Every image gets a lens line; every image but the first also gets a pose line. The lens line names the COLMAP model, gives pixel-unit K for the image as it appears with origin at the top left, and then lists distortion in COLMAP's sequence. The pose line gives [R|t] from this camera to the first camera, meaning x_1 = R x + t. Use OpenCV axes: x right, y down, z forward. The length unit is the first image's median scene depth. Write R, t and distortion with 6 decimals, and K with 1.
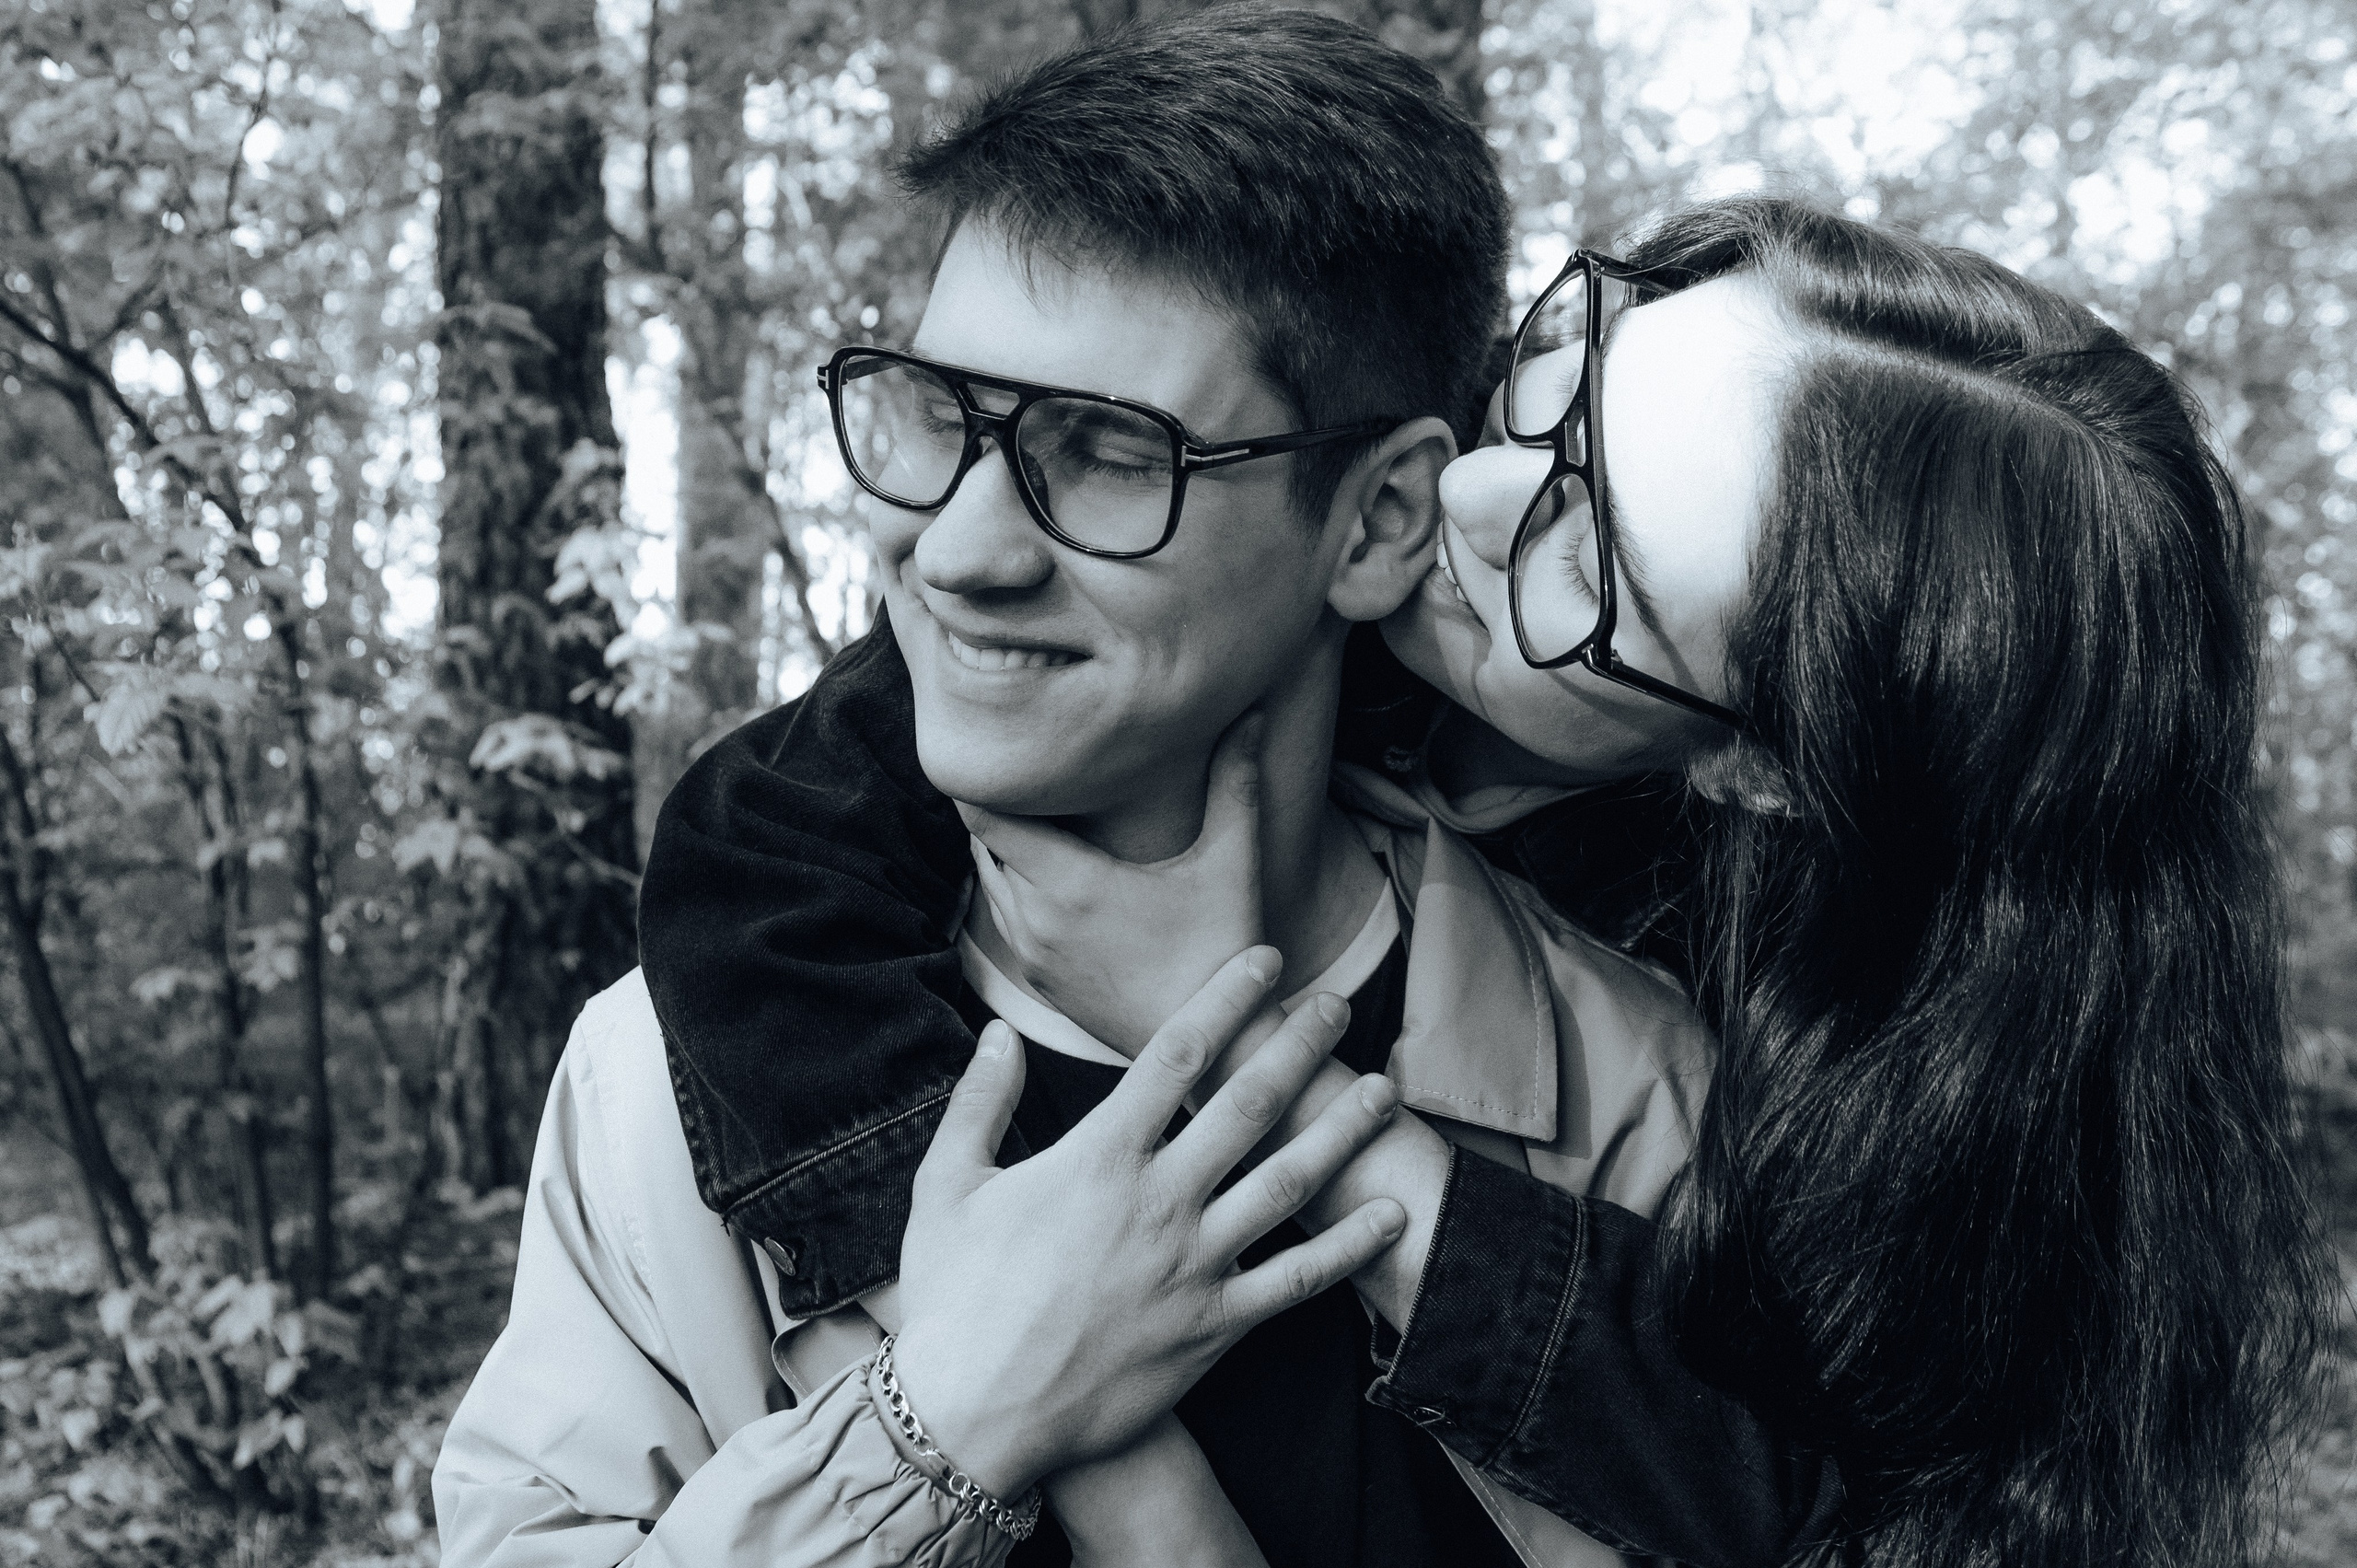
lens RADIAL K [[1772.9, 0, 1107.9], [0, 1772.9, 777.5], [0, 0, 1]] dist [-0.088674, 0.072311]
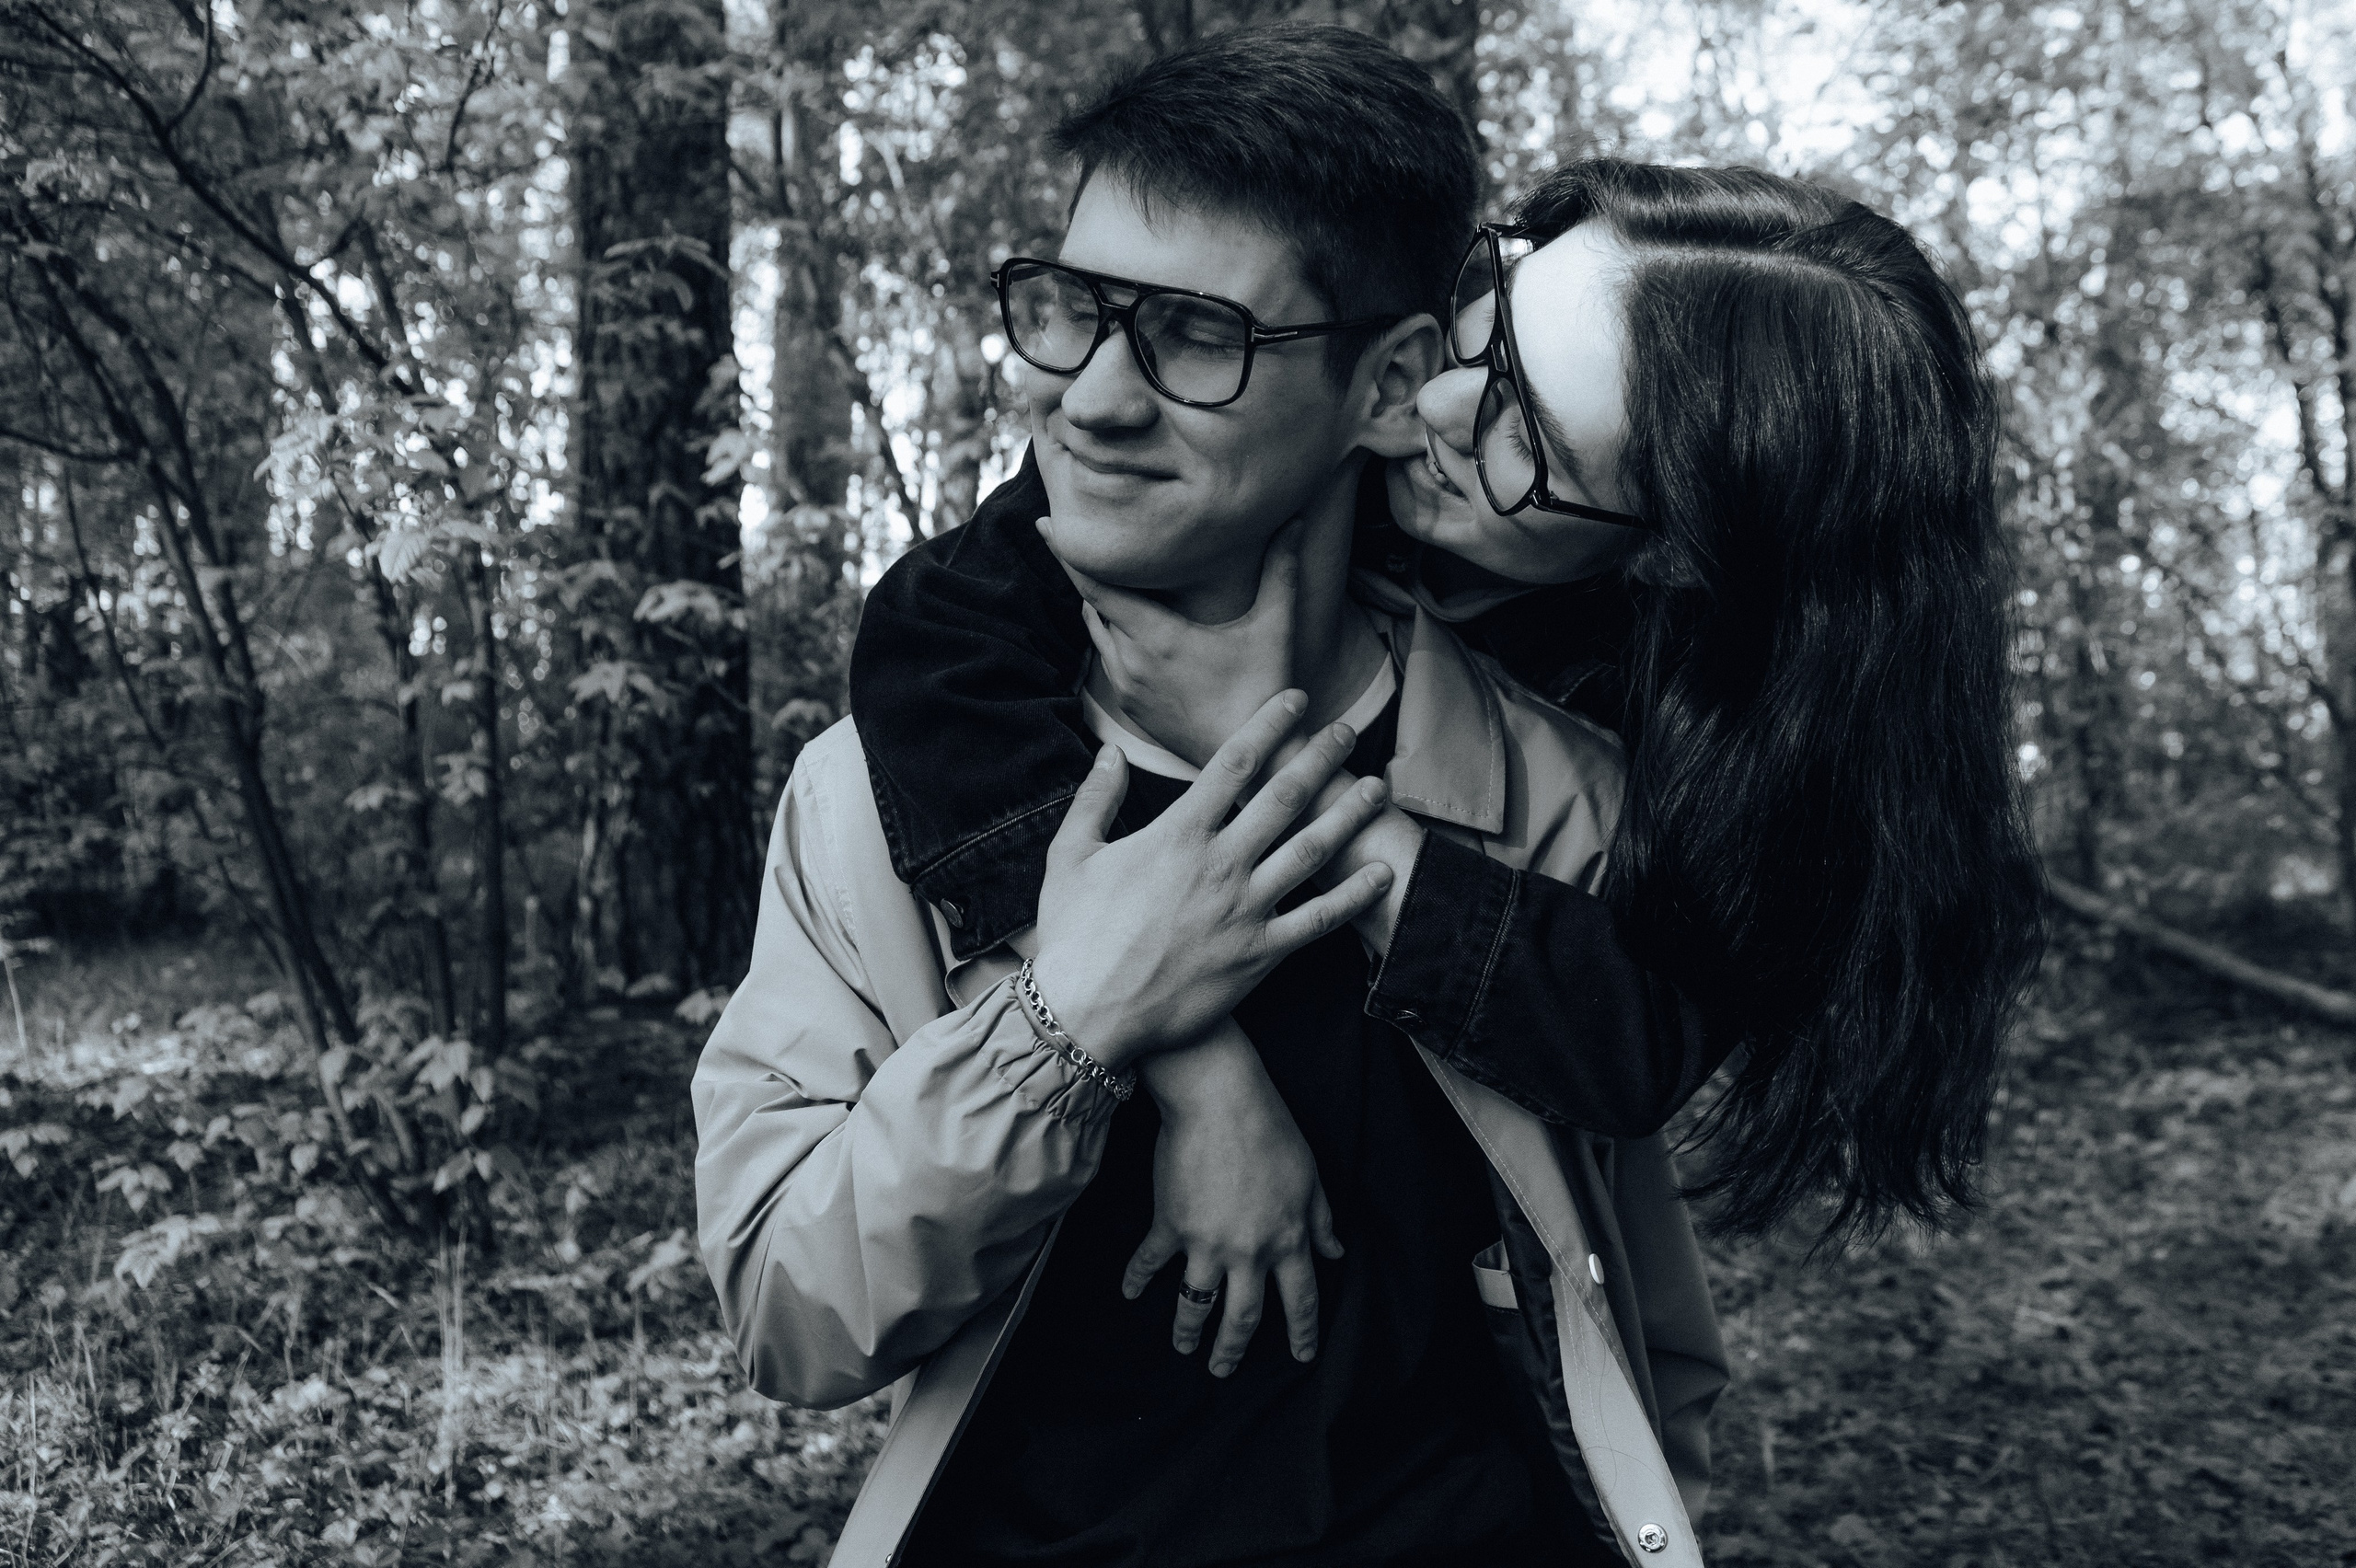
lens RADIAL K [[1665.1, 0, 1178.0], [0, 1665.1, 784.0], [0, 0, 1]] dist [-0.103375, 0.085392]
pose [[0.999206, 0.019756, 0.034589, -0.050978], [-0.020950, 0.999185, 0.034503, 0.123795], [-0.033880, -0.035200, 0.998806, -0.325152]]
